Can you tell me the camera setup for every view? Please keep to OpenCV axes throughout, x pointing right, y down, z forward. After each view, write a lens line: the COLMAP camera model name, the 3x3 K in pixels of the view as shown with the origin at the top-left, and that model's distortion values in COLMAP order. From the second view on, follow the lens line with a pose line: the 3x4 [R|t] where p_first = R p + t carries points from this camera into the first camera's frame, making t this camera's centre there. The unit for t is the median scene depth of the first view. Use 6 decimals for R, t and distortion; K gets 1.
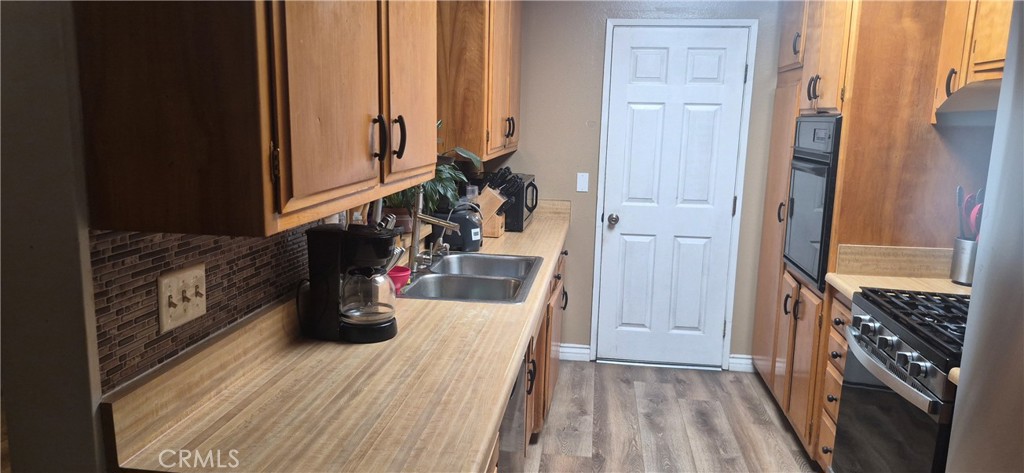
lens RADIAL K [[723.6, 0, 504.5], [0, 723.6, 240.4], [0, 0, 1]] dist [0.118607, -0.175670]
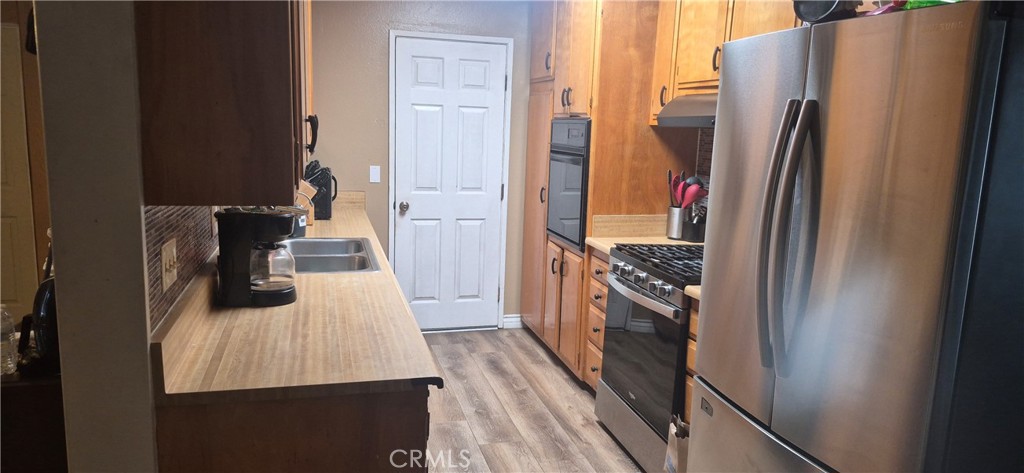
lens RADIAL K [[723.6, 0, 504.5], [0, 723.6, 240.4], [0, 0, 1]] dist [0.118607, -0.175670]
pose [[0.928184, -0.053066, 0.368318, -0.172585], [0.051750, 0.998569, 0.013457, 0.023071], [-0.368506, 0.006570, 0.929602, -0.155405]]
